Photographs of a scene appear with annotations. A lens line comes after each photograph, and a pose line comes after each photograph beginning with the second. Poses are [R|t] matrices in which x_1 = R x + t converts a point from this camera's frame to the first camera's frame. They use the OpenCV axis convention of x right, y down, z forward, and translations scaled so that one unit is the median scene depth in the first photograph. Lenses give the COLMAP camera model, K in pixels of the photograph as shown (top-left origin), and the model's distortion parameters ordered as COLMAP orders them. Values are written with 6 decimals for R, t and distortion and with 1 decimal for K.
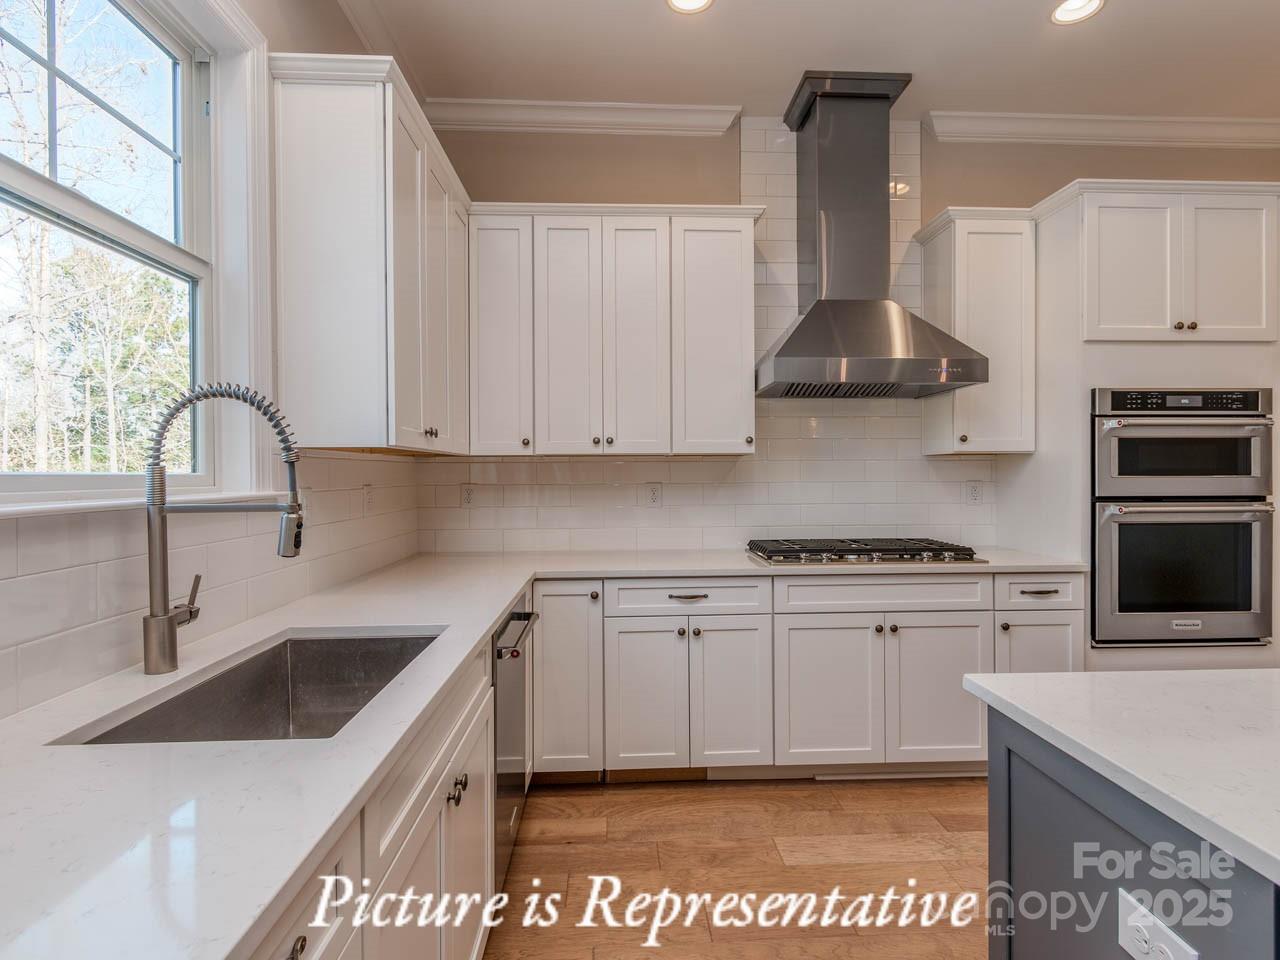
lens RADIAL K [[655.3, 0, 637.5], [0, 655.3, 479.5], [0, 0, 1]] dist [0.006541, -0.001697]
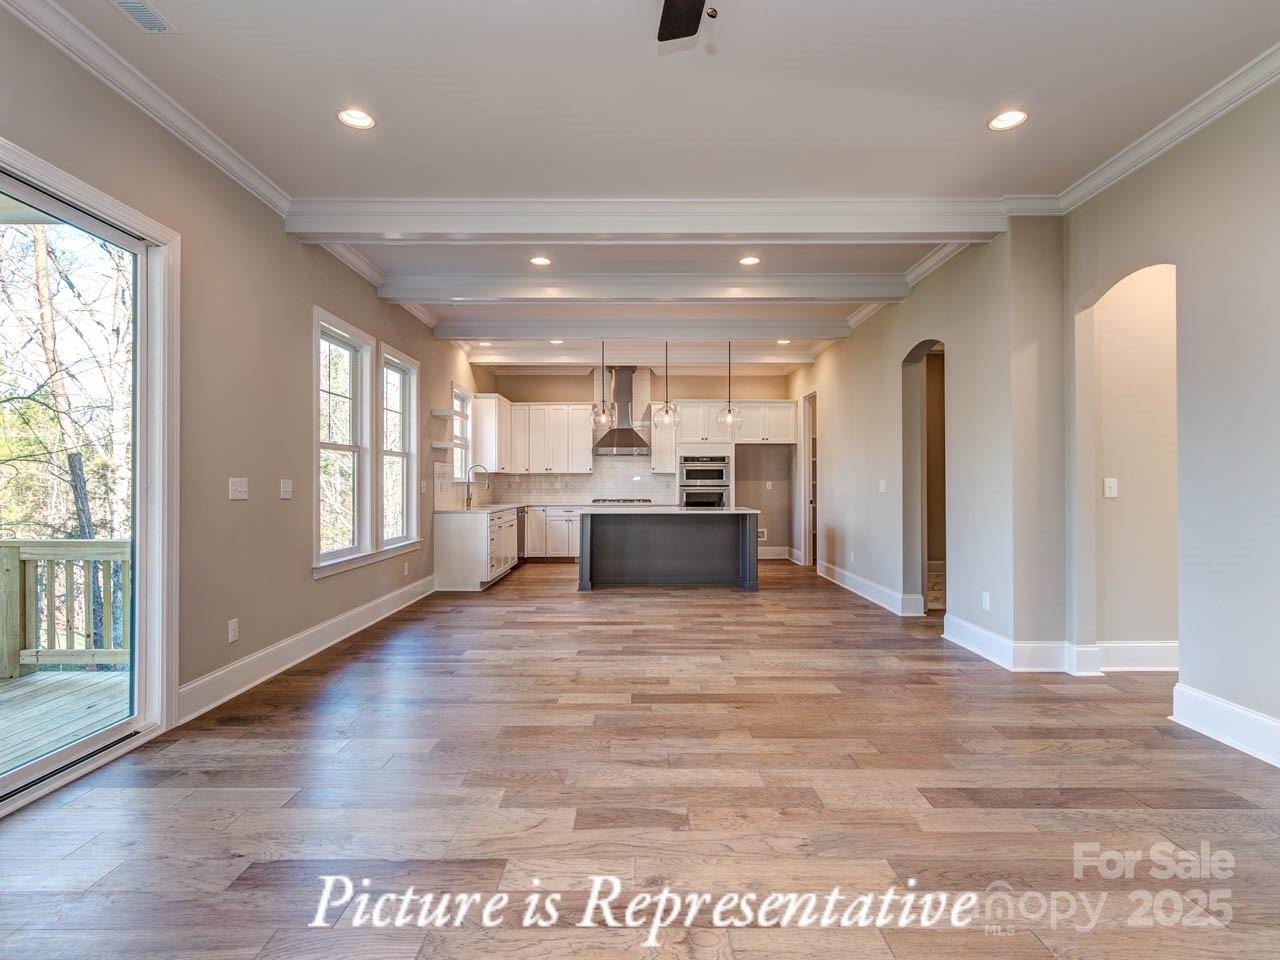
lens RADIAL K [[655.3, 0, 638.5], [0, 655.3, 475.7], [0, 0, 1]] dist [0.006541, -0.001697]
pose [[0.999032, 0.004322, -0.043774, 0.625121], [-0.005261, 0.999758, -0.021357, 0.052777], [0.043671, 0.021567, 0.998813, -2.668043]]
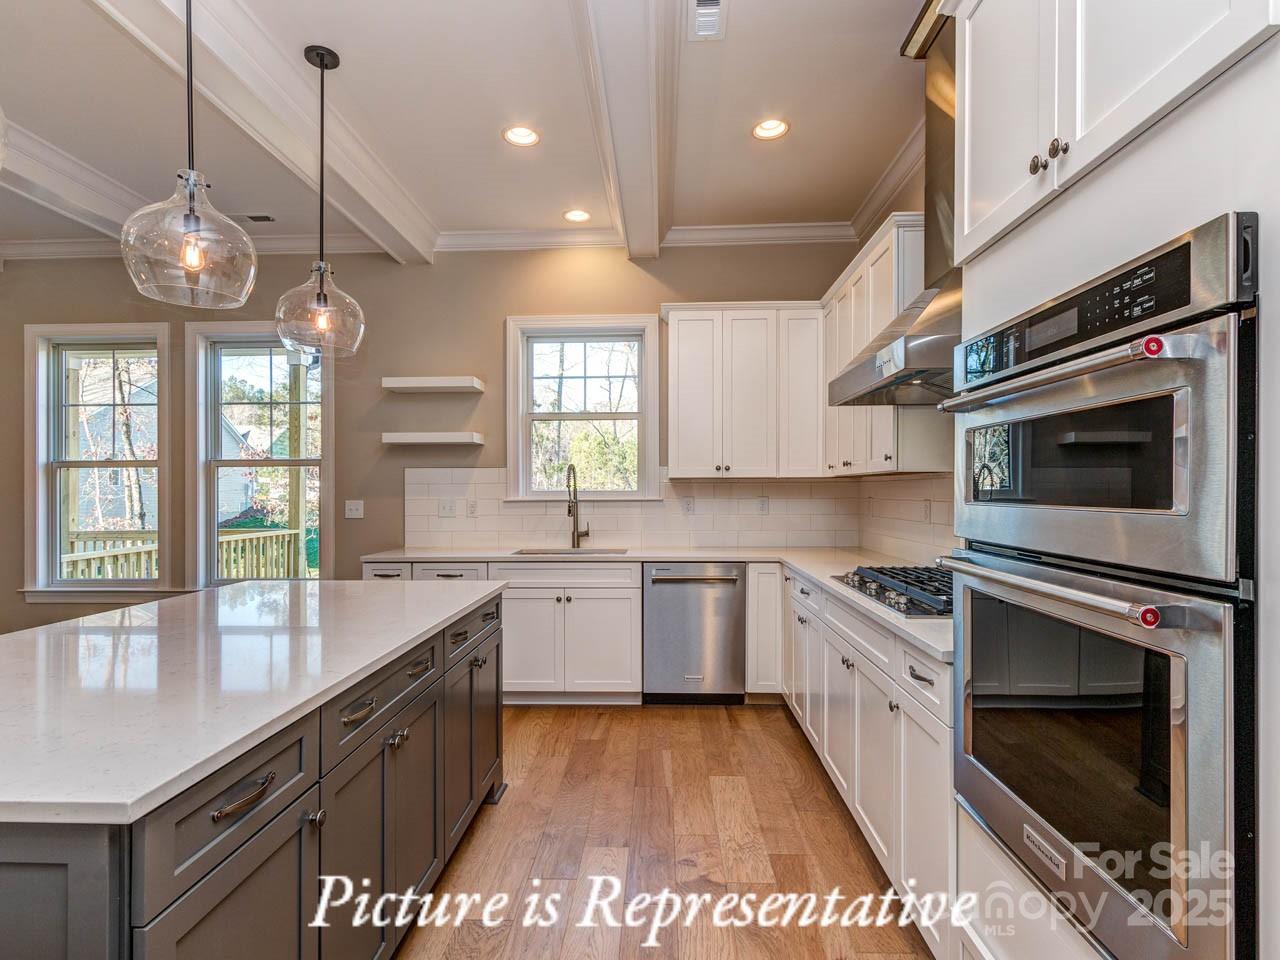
lens RADIAL K [[655.3, 0, 636.7], [0, 655.3, 488.0], [0, 0, 1]] dist [0.006541, -0.001697]
pose [[-0.086100, 0.005013, -0.996274, 1.282533], [-0.001110, 0.999986, 0.005128, -0.019030], [0.996286, 0.001547, -0.086093, 0.770909]]
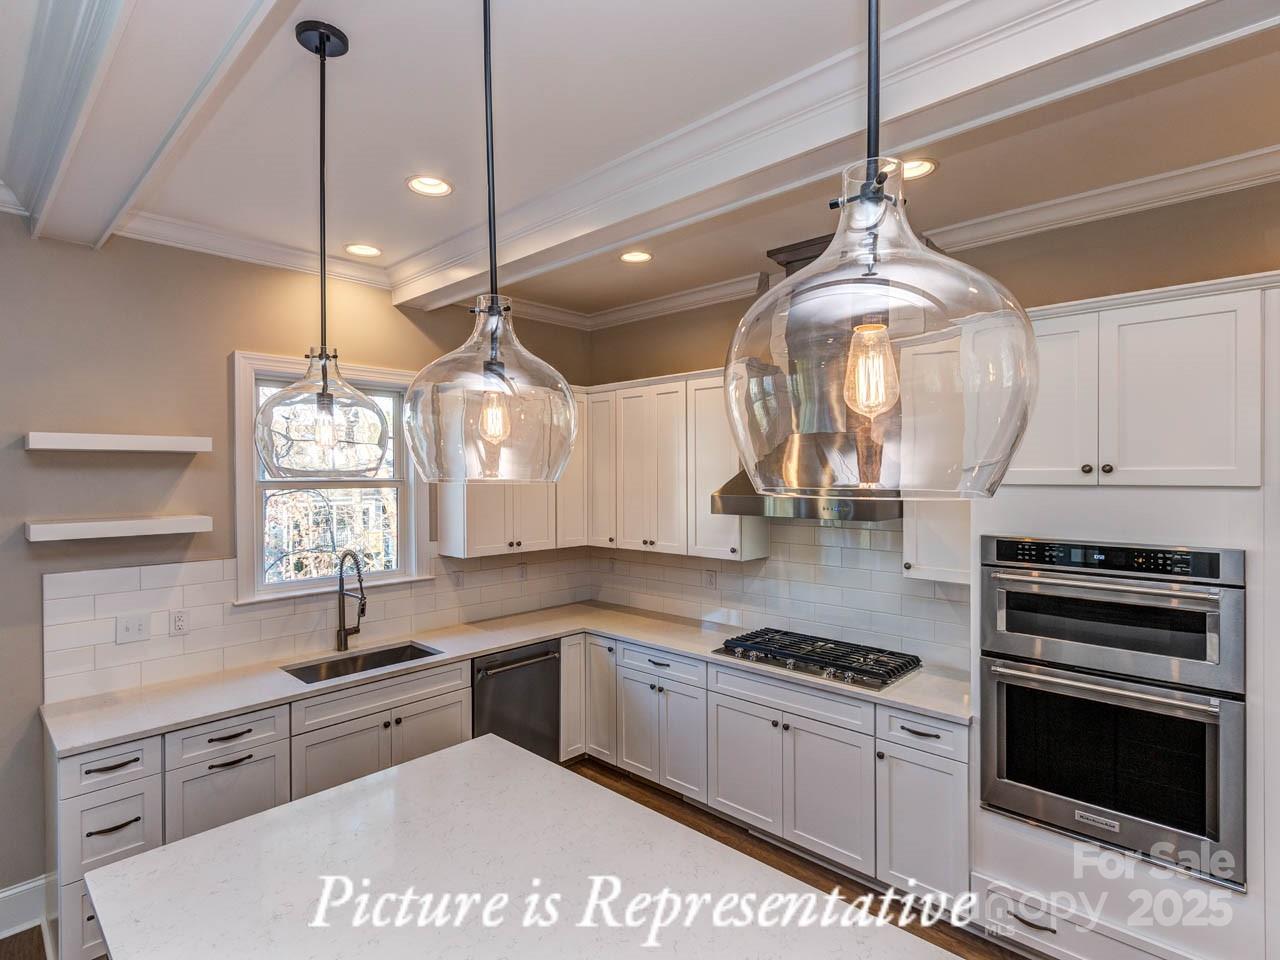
lens RADIAL K [[655.3, 0, 634.9], [0, 655.3, 475.8], [0, 0, 1]] dist [0.006541, -0.001697]
pose [[0.689023, 0.006070, -0.724714, 1.035344], [-0.004189, 0.999982, 0.004392, -0.225268], [0.724728, 0.000010, 0.689036, -0.015205]]
